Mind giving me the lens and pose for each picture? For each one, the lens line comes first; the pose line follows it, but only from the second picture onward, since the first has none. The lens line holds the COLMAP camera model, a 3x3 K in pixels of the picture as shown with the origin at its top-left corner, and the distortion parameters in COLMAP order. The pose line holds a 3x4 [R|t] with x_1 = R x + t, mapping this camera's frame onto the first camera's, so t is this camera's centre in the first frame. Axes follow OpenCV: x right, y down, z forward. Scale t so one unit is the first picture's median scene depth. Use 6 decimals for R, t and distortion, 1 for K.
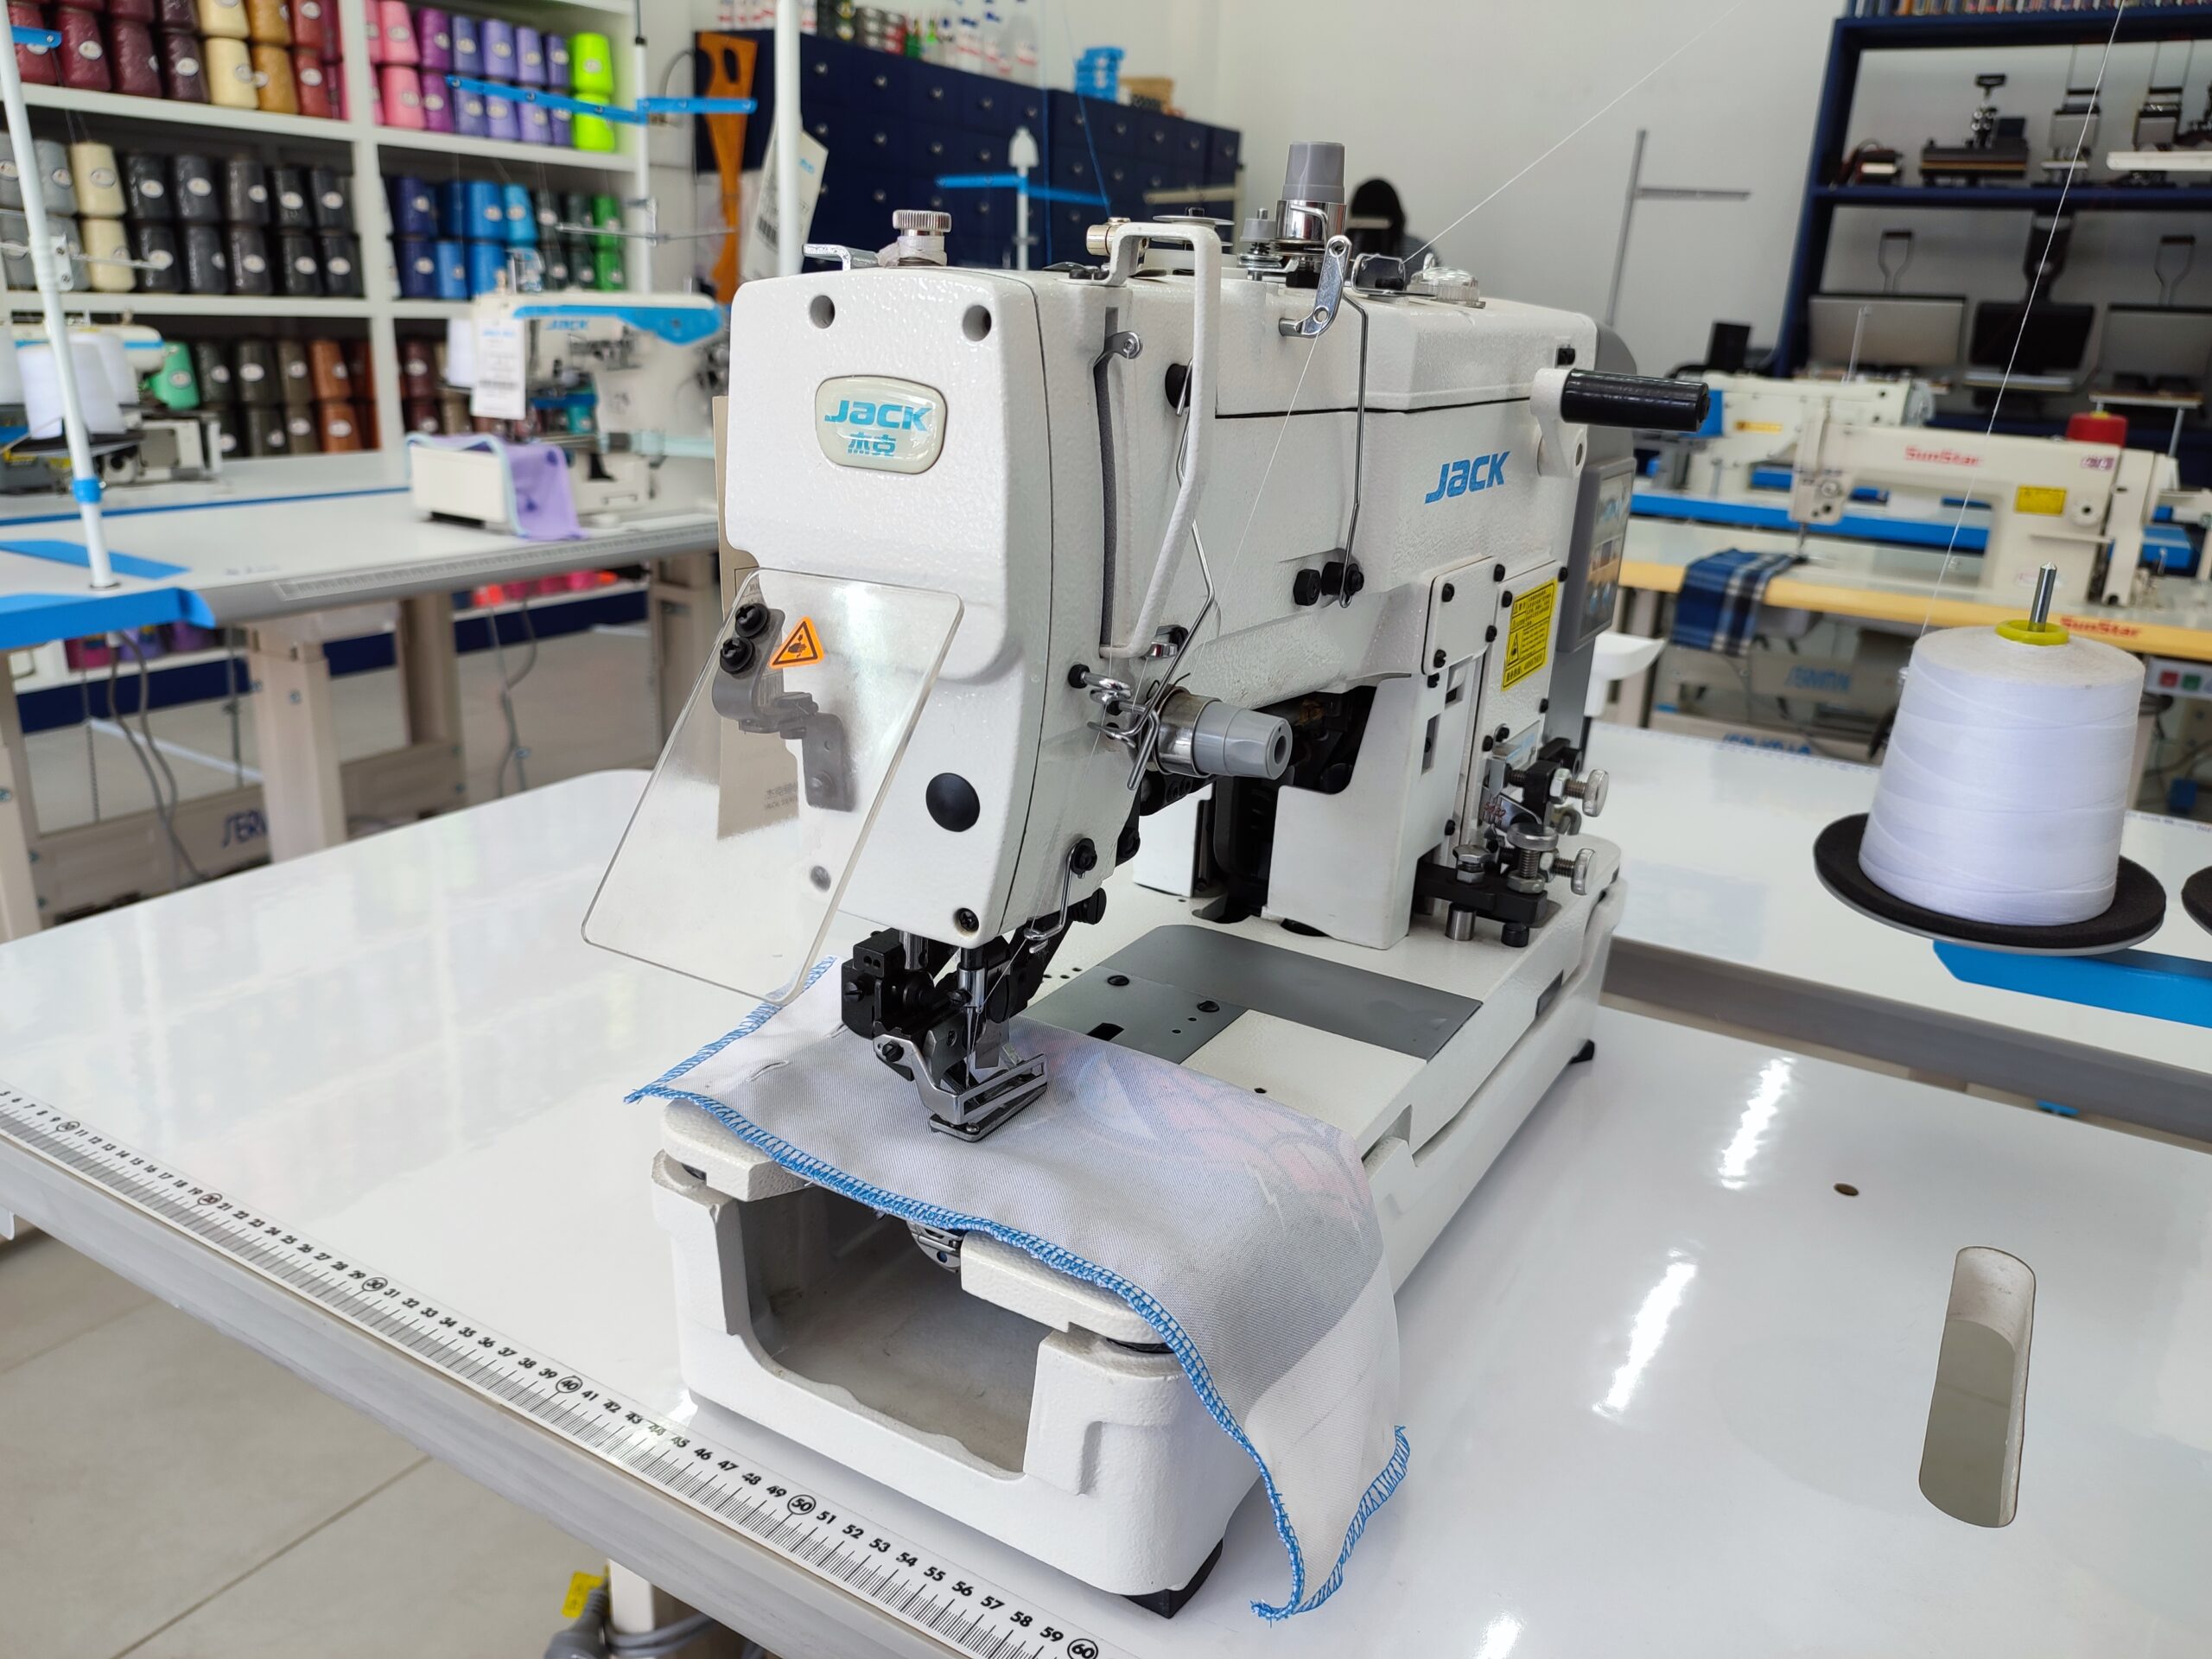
lens RADIAL K [[1616.8, 0, 1113.4], [0, 1616.8, 824.7], [0, 0, 1]] dist [0.009380, -0.014949]
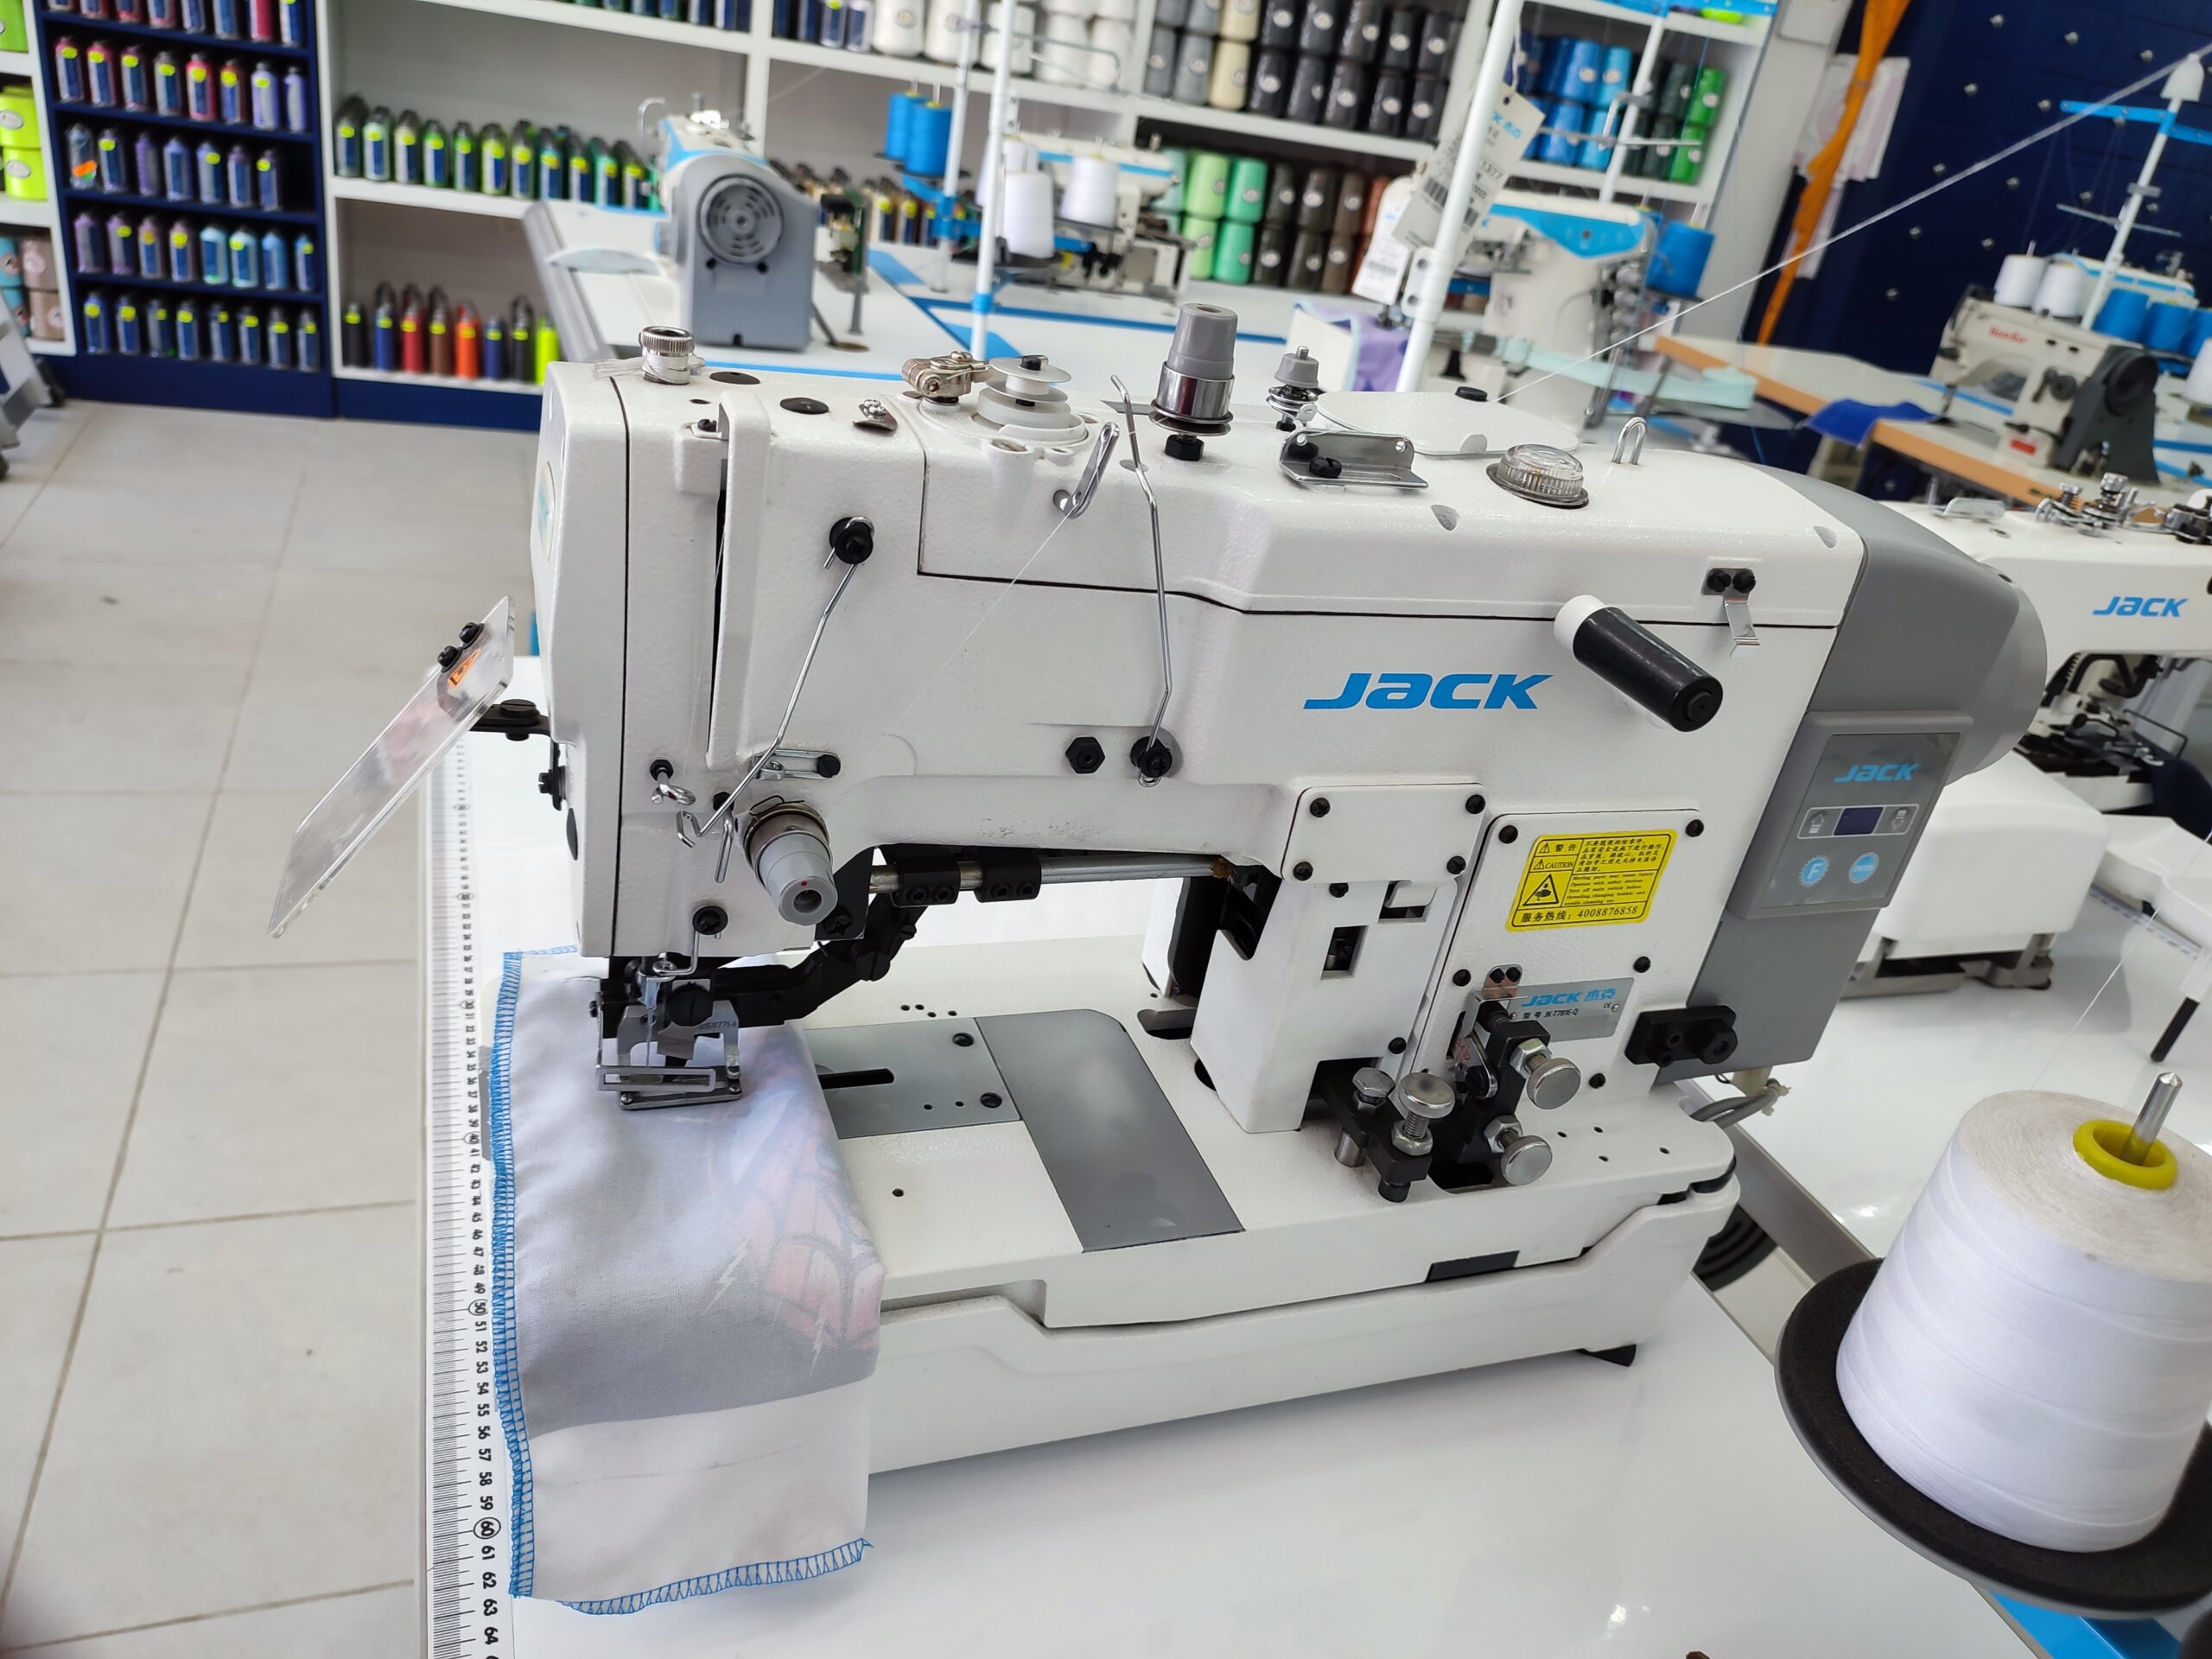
lens RADIAL K [[1616.8, 0, 1102.0], [0, 1616.8, 830.1], [0, 0, 1]] dist [0.009380, -0.014949]
pose [[0.770936, 0.364186, -0.522520, 0.131656], [-0.317078, 0.930960, 0.181039, -0.057331], [0.552377, 0.026110, 0.833186, 0.039492]]
